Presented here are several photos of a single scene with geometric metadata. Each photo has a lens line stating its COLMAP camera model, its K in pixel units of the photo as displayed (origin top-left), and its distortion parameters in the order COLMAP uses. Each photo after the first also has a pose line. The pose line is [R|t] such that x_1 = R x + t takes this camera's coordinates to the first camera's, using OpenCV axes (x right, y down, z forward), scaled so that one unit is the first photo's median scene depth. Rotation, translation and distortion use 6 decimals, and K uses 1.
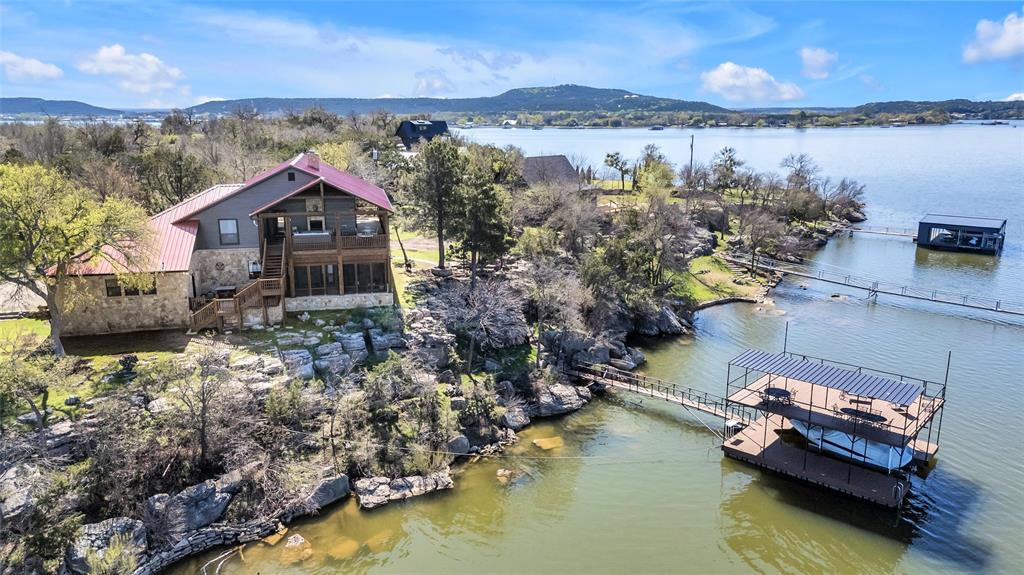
lens RADIAL K [[750.0, 0, 511.7], [0, 750.0, 304.8], [0, 0, 1]] dist [0.025014, -0.003319]
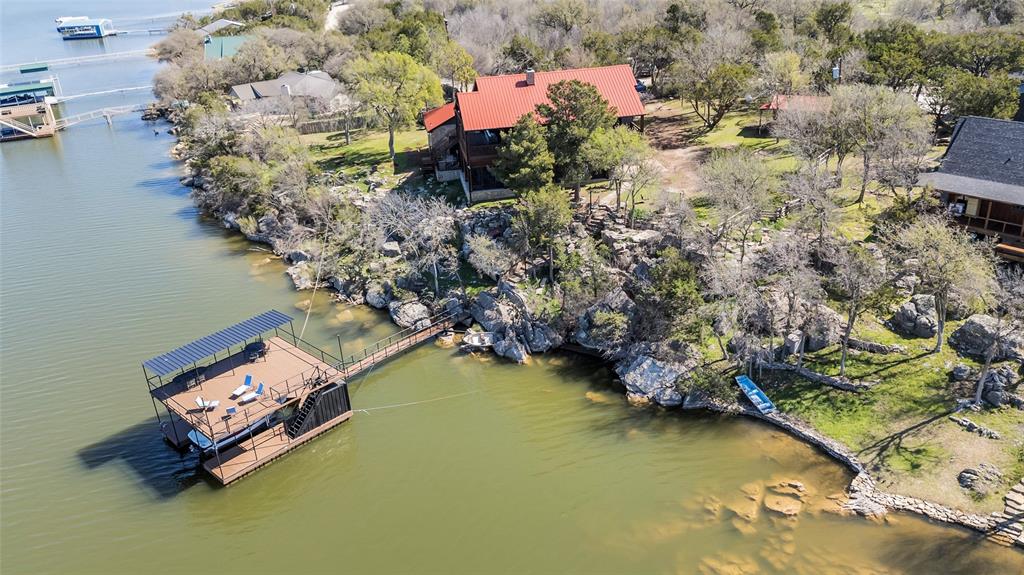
lens RADIAL K [[750.0, 0, 511.7], [0, 750.0, 304.8], [0, 0, 1]] dist [0.025014, -0.003319]
pose [[-0.025966, 0.462060, -0.886468, 1.264852], [-0.202085, 0.866033, 0.457328, -0.536975], [0.979024, 0.191016, 0.070888, 1.181534]]
